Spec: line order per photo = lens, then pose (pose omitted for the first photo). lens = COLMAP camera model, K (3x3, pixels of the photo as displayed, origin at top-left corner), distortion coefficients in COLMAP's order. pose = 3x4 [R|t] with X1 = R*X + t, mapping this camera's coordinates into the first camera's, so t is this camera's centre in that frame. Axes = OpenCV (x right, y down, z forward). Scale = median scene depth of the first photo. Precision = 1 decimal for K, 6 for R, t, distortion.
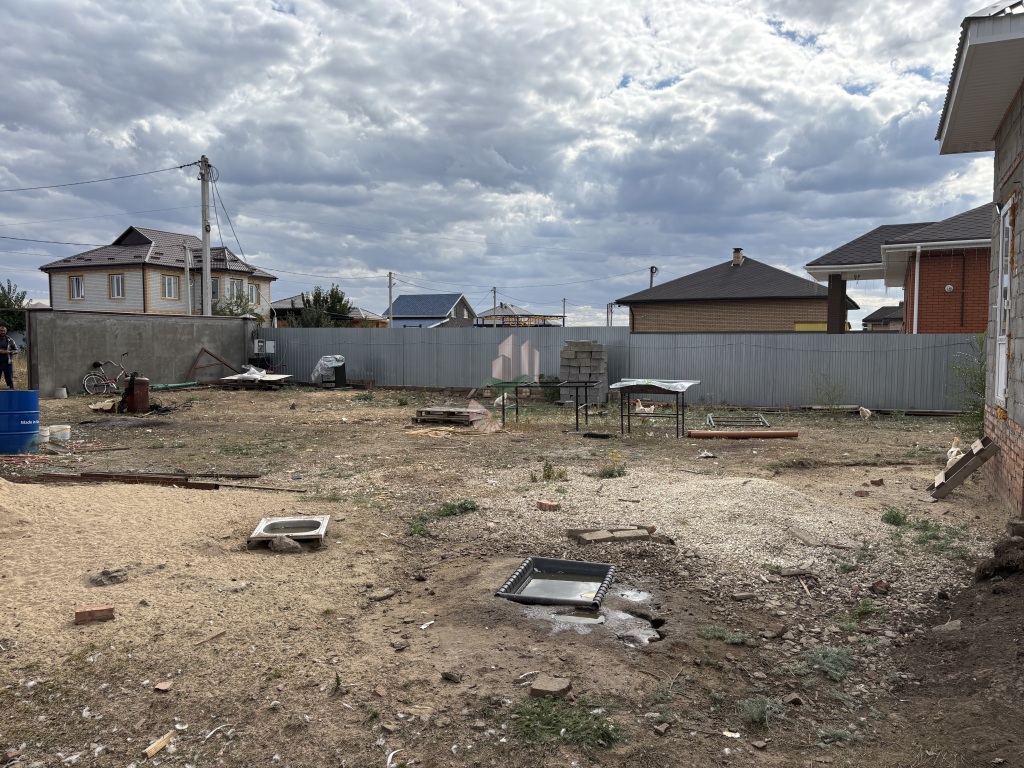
lens RADIAL K [[775.1, 0, 535.4], [0, 775.1, 384.3], [0, 0, 1]] dist [0.061507, -0.058124]
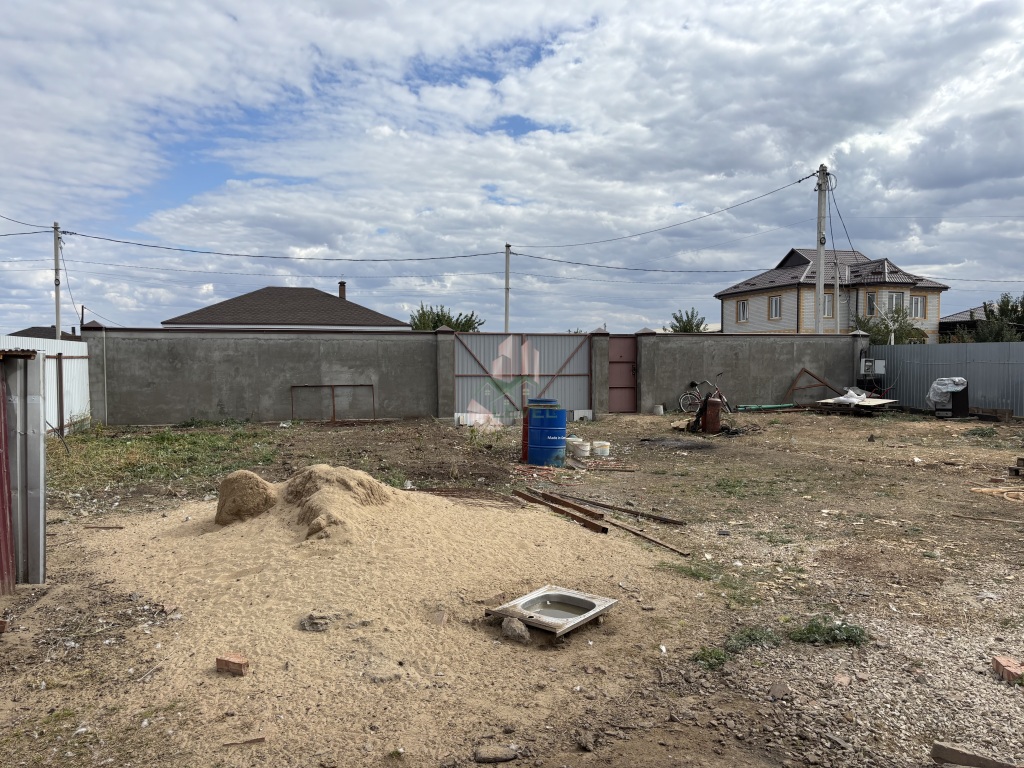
lens RADIAL K [[775.1, 0, 500.3], [0, 775.1, 402.3], [0, 0, 1]] dist [0.061507, -0.058124]
pose [[0.647357, 0.038721, -0.761203, 0.056076], [-0.038092, 0.999104, 0.018428, -0.008150], [0.761235, 0.017067, 0.648252, 0.102976]]
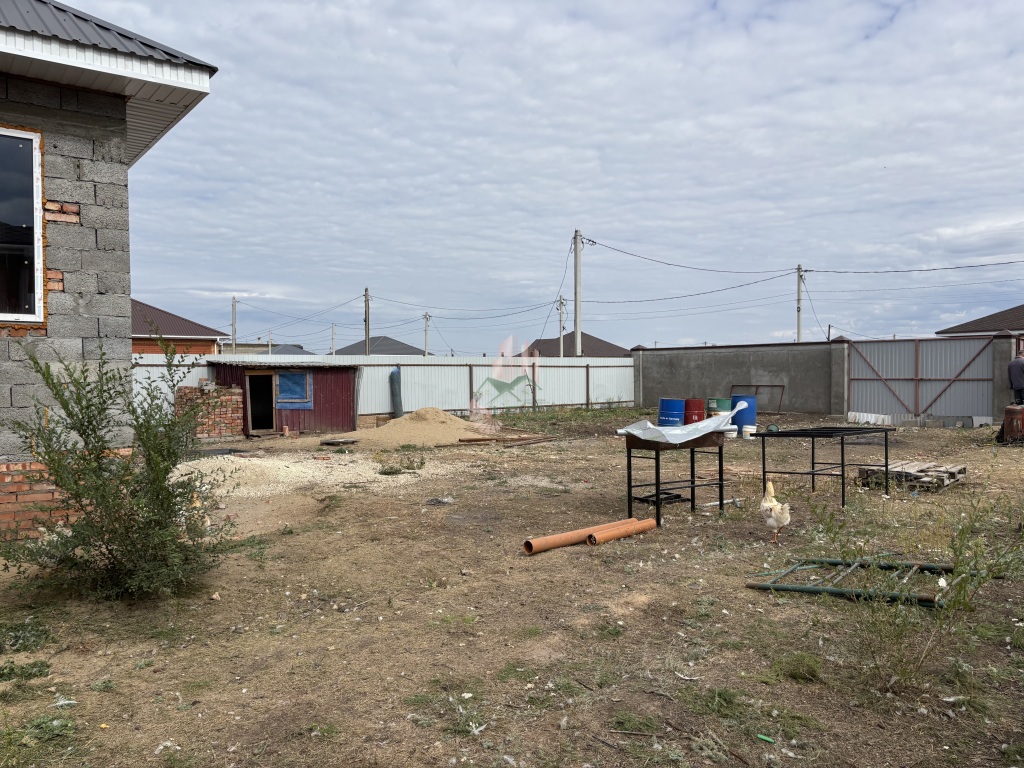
lens RADIAL K [[775.1, 0, 512.4], [0, 775.1, 380.2], [0, 0, 1]] dist [0.061507, -0.058124]
pose [[-0.472544, 0.011833, -0.881228, 0.500719], [-0.040583, 0.998557, 0.035170, -0.040003], [0.880372, 0.052382, -0.471382, 0.798646]]
